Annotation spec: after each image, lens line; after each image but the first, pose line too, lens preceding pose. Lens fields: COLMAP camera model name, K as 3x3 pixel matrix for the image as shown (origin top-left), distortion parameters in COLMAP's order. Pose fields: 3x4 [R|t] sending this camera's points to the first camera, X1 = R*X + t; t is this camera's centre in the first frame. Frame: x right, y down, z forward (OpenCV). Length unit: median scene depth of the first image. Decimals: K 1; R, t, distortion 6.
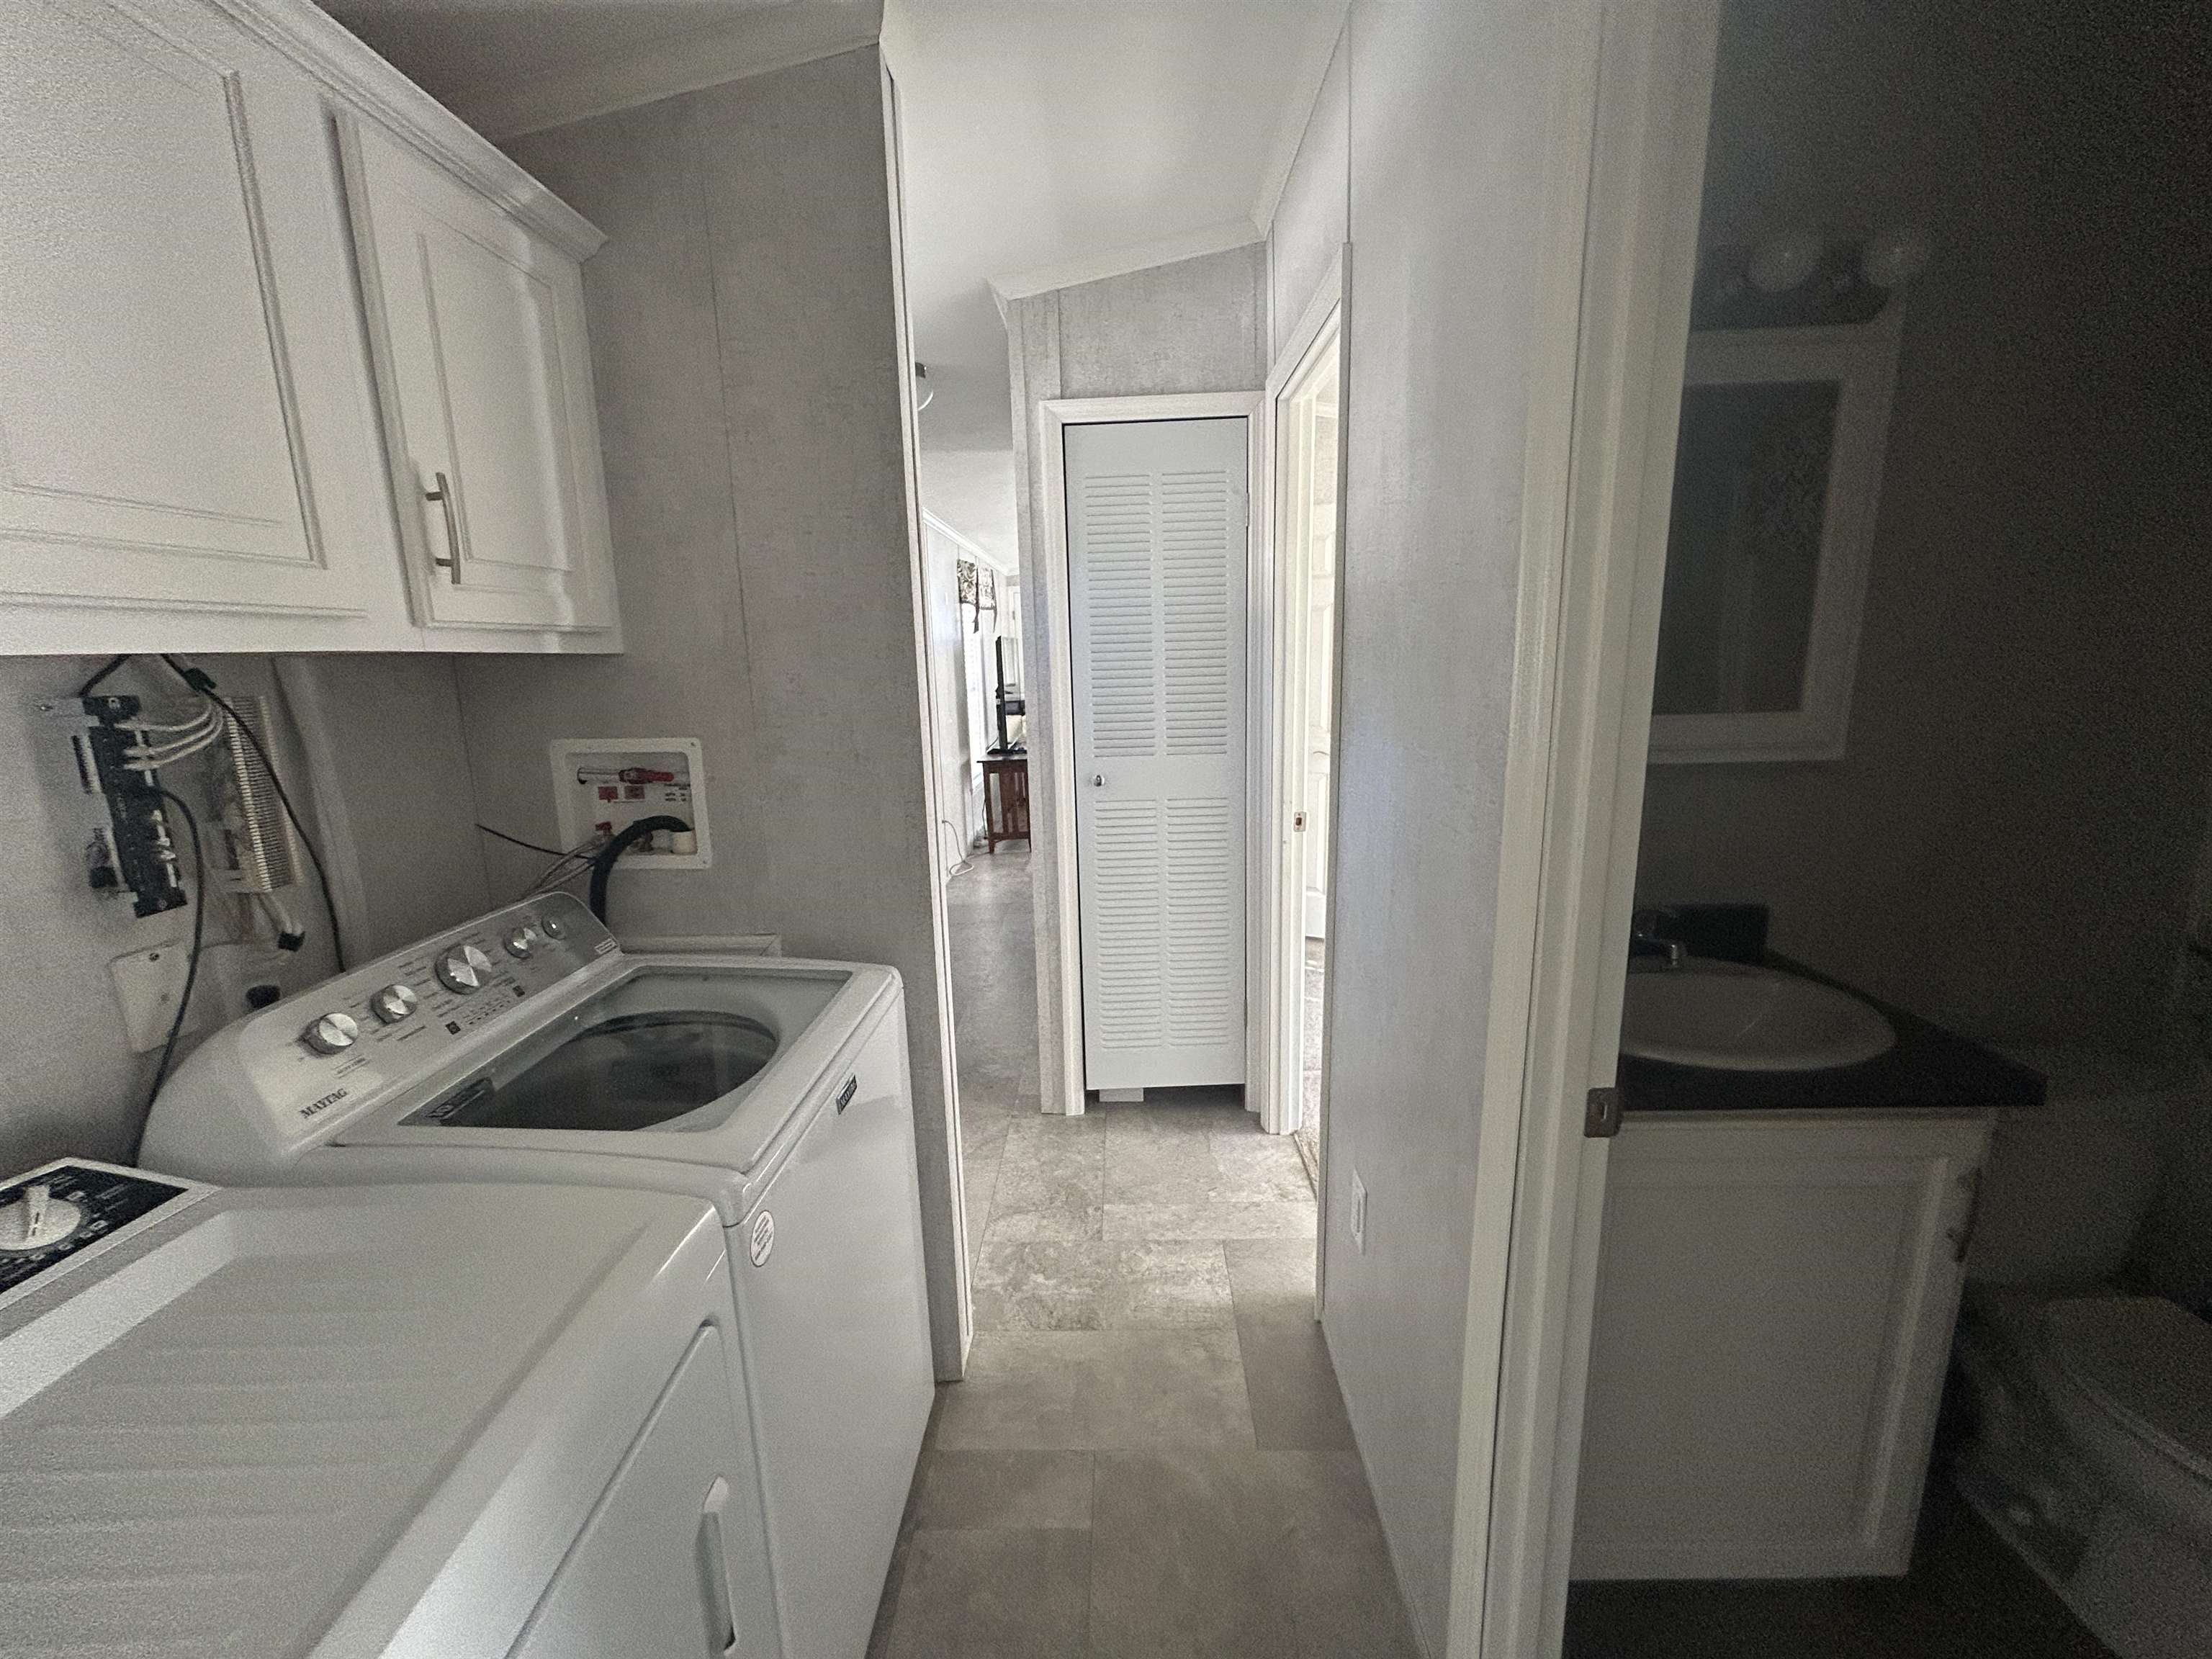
lens RADIAL K [[891.2, 0, 1100.8], [0, 891.2, 826.0], [0, 0, 1]] dist [-0.003238, 0.000184]
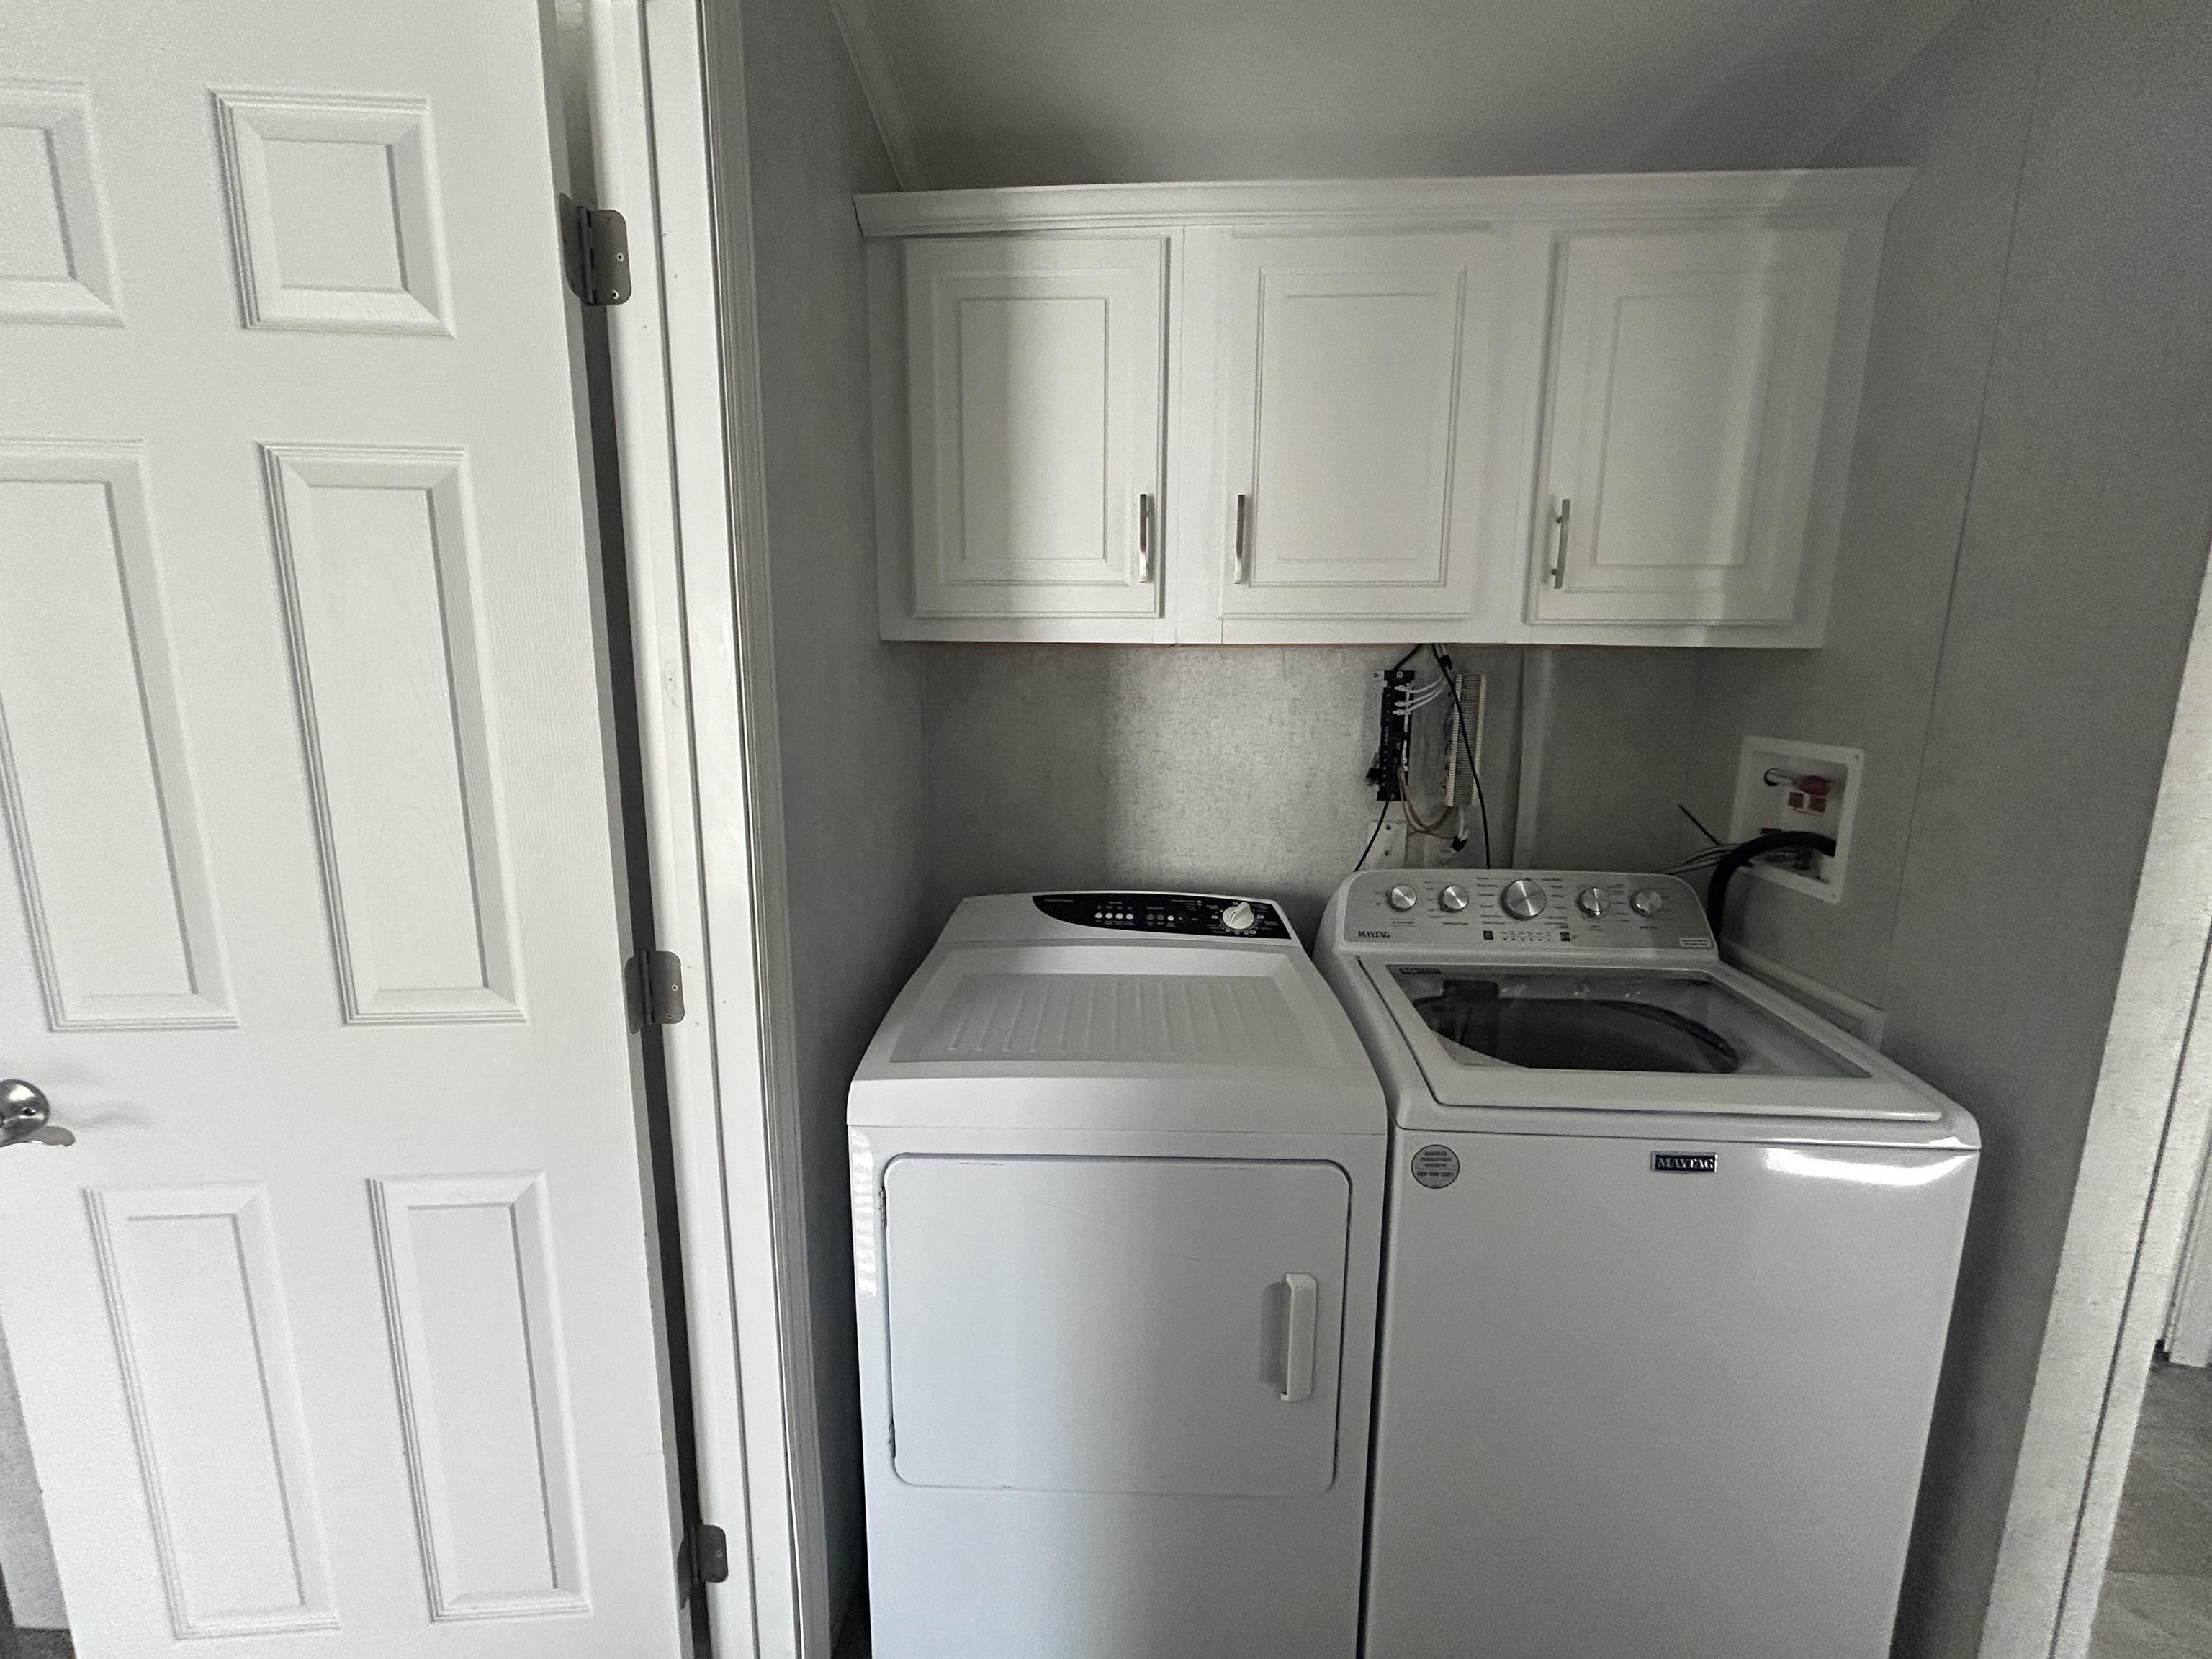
lens RADIAL K [[891.2, 0, 1104.5], [0, 891.2, 832.2], [0, 0, 1]] dist [-0.003238, 0.000184]
pose [[-0.016104, 0.198104, -0.980049, 0.459260], [-0.201957, 0.959329, 0.197235, -0.052162], [0.979262, 0.201104, 0.024560, 0.342663]]
